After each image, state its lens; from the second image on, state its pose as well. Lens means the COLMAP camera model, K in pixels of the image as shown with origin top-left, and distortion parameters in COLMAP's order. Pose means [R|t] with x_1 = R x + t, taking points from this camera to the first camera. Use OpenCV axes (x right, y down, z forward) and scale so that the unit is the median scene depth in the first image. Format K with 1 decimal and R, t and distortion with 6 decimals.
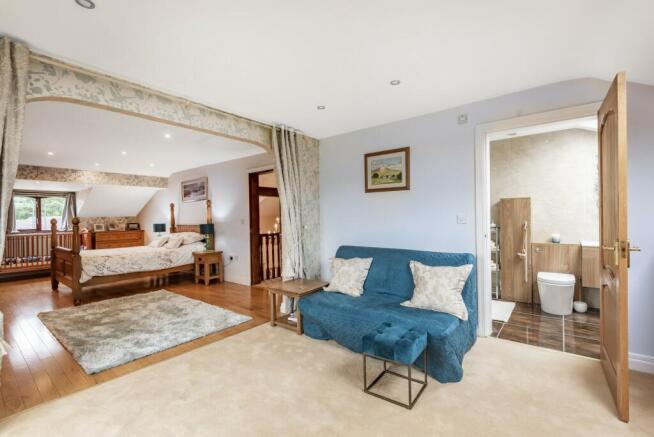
lens RADIAL K [[286.5, 0, 327.0], [0, 286.5, 218.5], [0, 0, 1]] dist [0.000903, -0.006851]
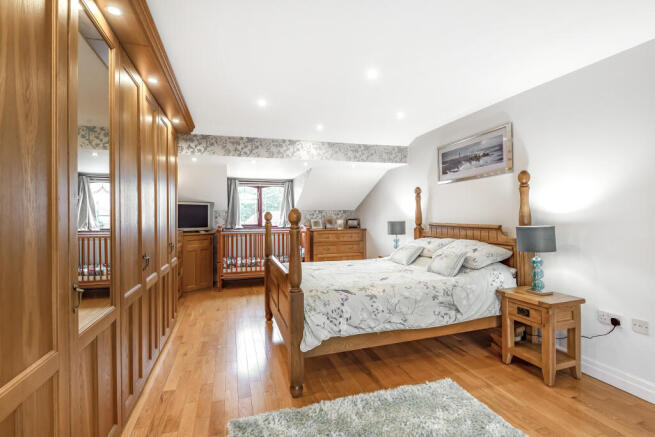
lens RADIAL K [[310.3, 0, 327.5], [0, 310.3, 218.5], [0, 0, 1]] dist [0.000219, -0.000003]
pose [[0.819855, 0.015958, -0.572348, -0.360200], [-0.006593, 0.999808, 0.018433, 0.001044], [0.572533, -0.011339, 0.819803, 0.405128]]
